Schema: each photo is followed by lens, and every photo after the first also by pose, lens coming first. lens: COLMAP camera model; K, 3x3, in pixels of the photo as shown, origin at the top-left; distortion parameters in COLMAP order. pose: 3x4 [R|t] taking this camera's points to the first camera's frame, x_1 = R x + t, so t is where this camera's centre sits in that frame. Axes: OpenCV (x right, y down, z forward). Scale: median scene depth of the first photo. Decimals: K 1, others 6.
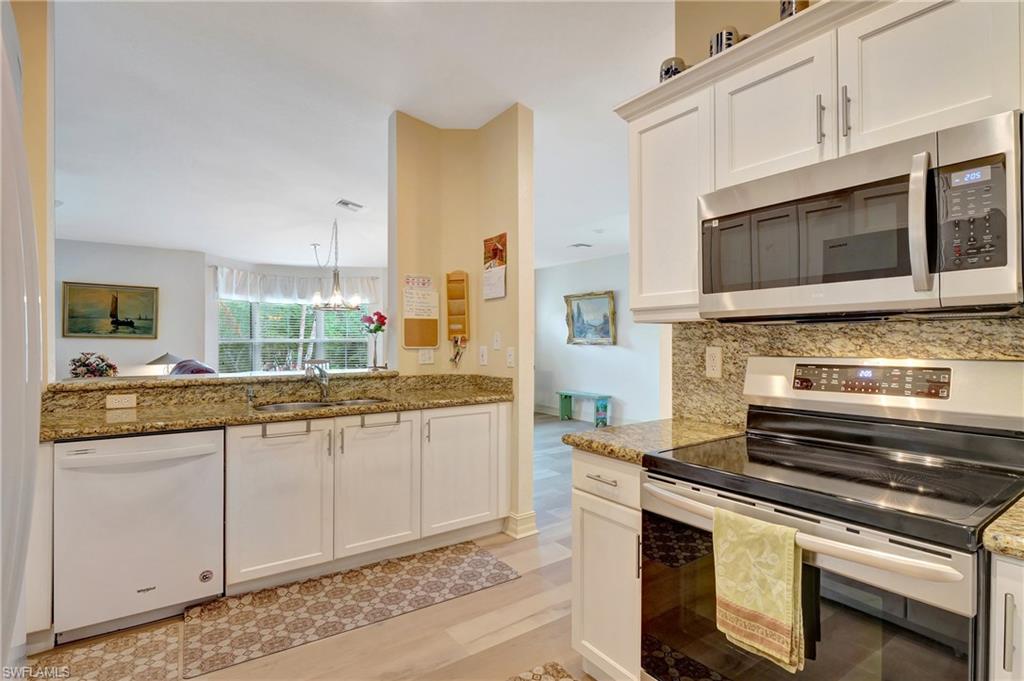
lens RADIAL K [[499.9, 0, 510.6], [0, 499.9, 344.7], [0, 0, 1]] dist [-0.011137, -0.002375]
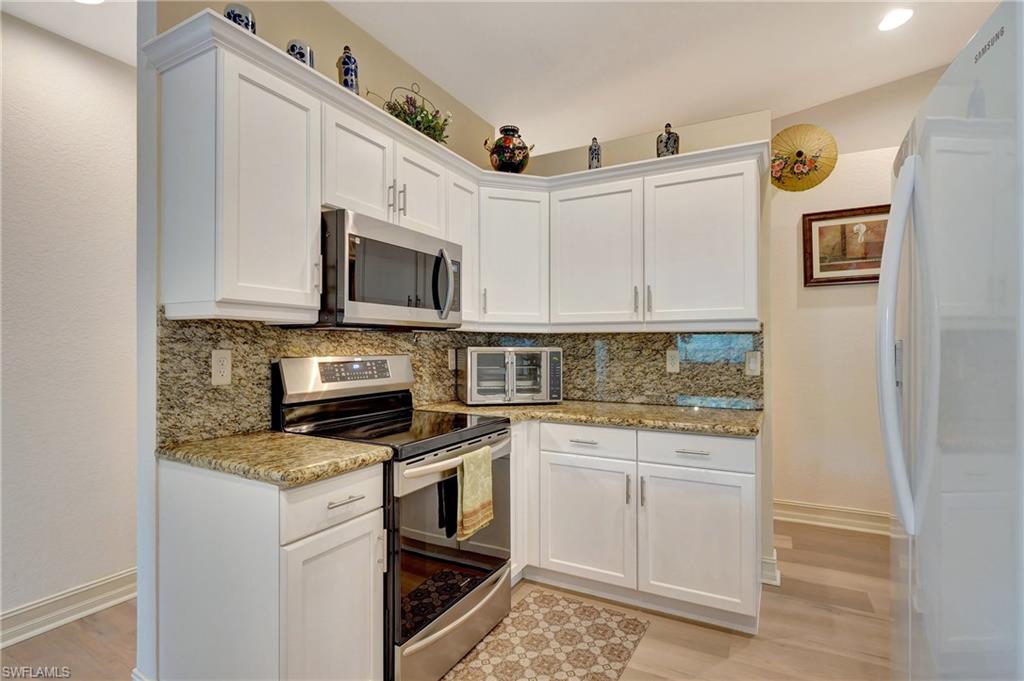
lens RADIAL K [[499.9, 0, 508.8], [0, 499.9, 345.4], [0, 0, 1]] dist [-0.011137, -0.002375]
pose [[-0.450064, 0.002878, 0.892992, -0.603542], [0.004999, 0.999987, -0.000703, -0.000269], [-0.892982, 0.004148, -0.450072, 0.946333]]
